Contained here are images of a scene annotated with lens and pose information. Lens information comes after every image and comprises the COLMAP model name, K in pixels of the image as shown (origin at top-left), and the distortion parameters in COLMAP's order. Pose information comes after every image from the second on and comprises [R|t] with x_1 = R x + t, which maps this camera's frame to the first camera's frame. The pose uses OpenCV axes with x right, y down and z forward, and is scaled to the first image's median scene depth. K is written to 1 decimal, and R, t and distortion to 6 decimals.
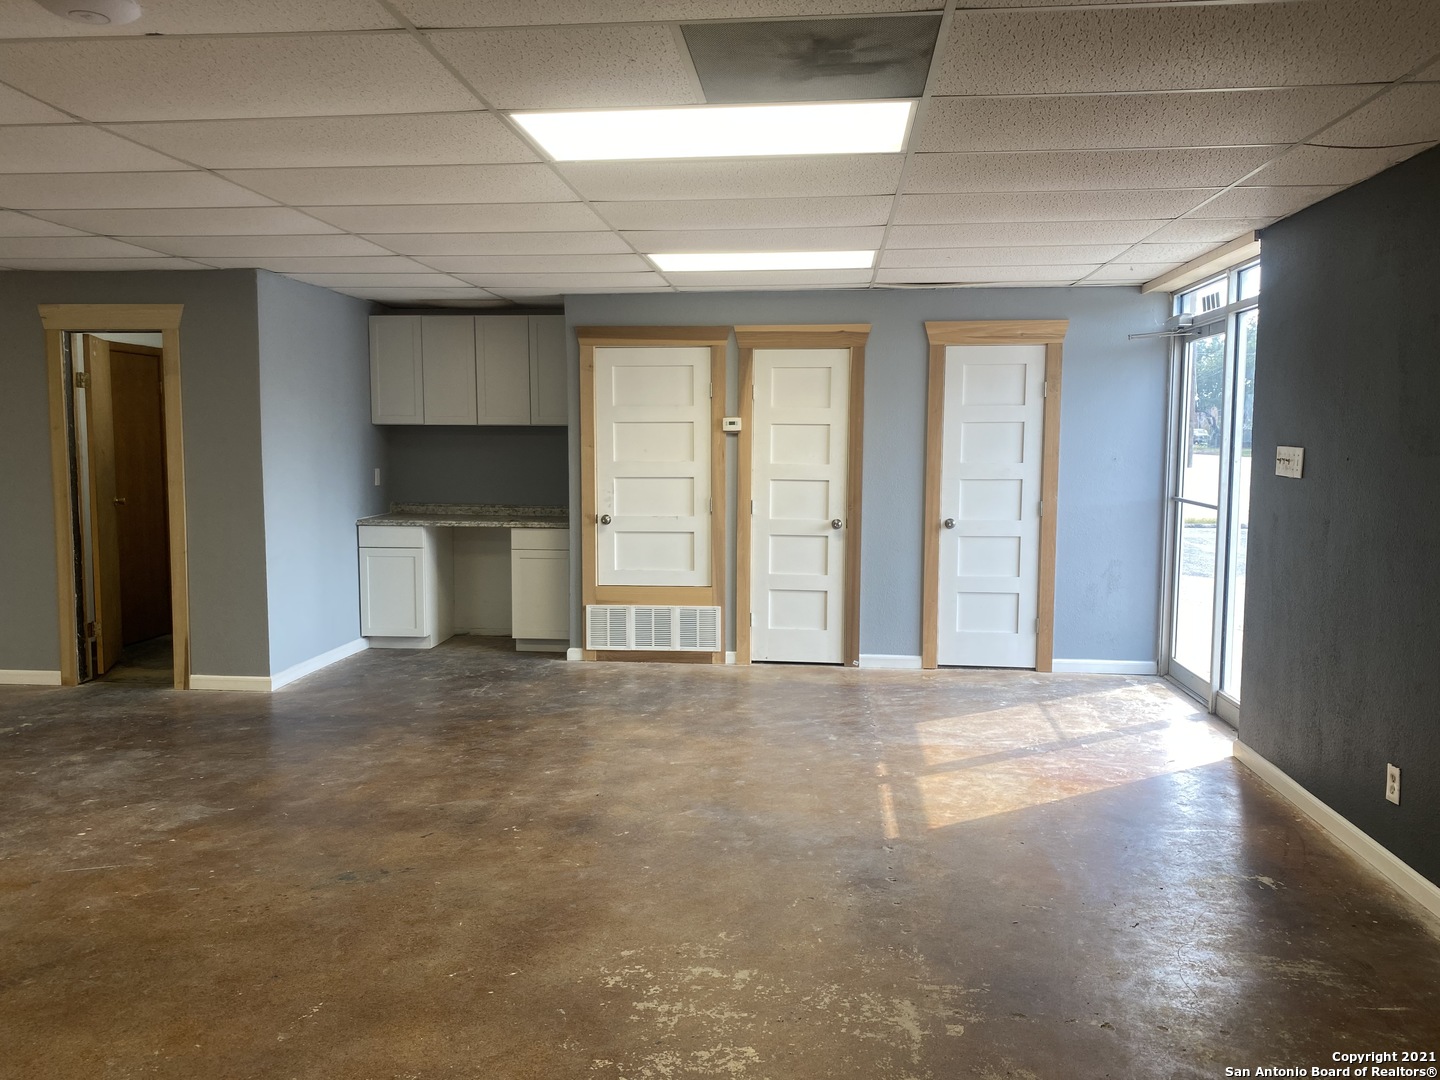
lens RADIAL K [[1103.1, 0, 717.4], [0, 1103.1, 539.4], [0, 0, 1]] dist [0.049539, -0.046670]
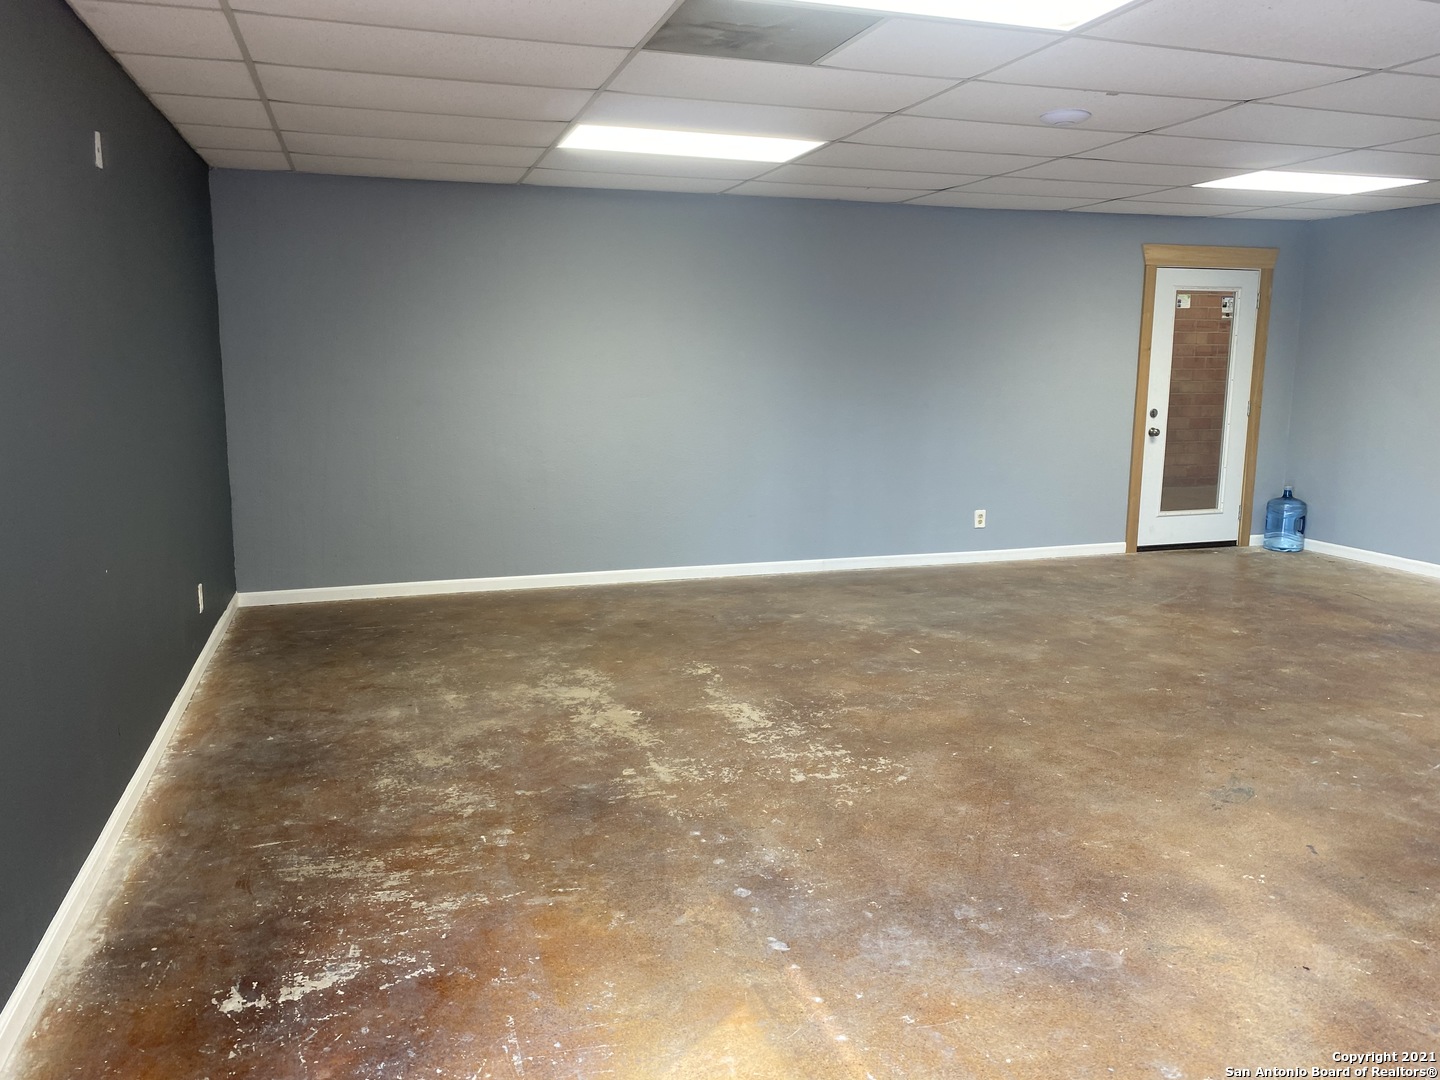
lens RADIAL K [[1103.1, 0, 730.0], [0, 1103.1, 528.6], [0, 0, 1]] dist [0.049539, -0.046670]
pose [[-0.915373, 0.053158, -0.399081, 0.449514], [-0.045791, 0.971066, 0.234379, -0.131461], [0.399993, 0.232818, -0.886454, 1.565635]]
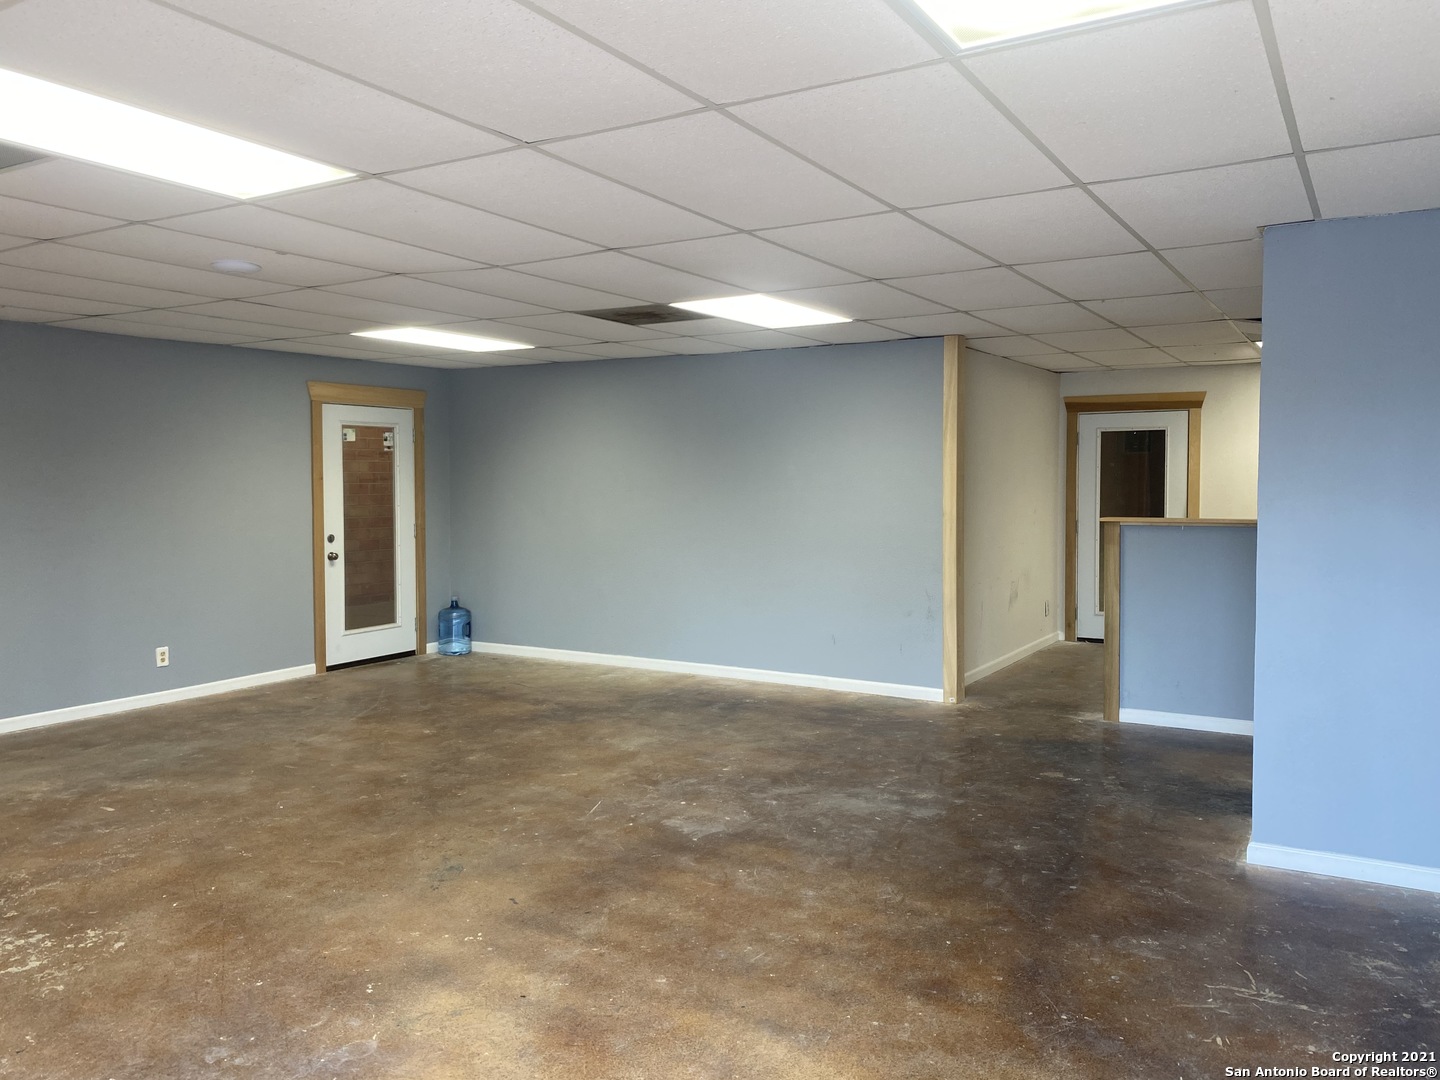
lens RADIAL K [[1103.1, 0, 712.3], [0, 1103.1, 542.3], [0, 0, 1]] dist [0.049539, -0.046670]
pose [[-0.433659, 0.050392, -0.899667, 0.526629], [-0.077912, 0.992599, 0.093153, -0.145186], [0.897702, 0.110492, -0.426523, 1.600350]]
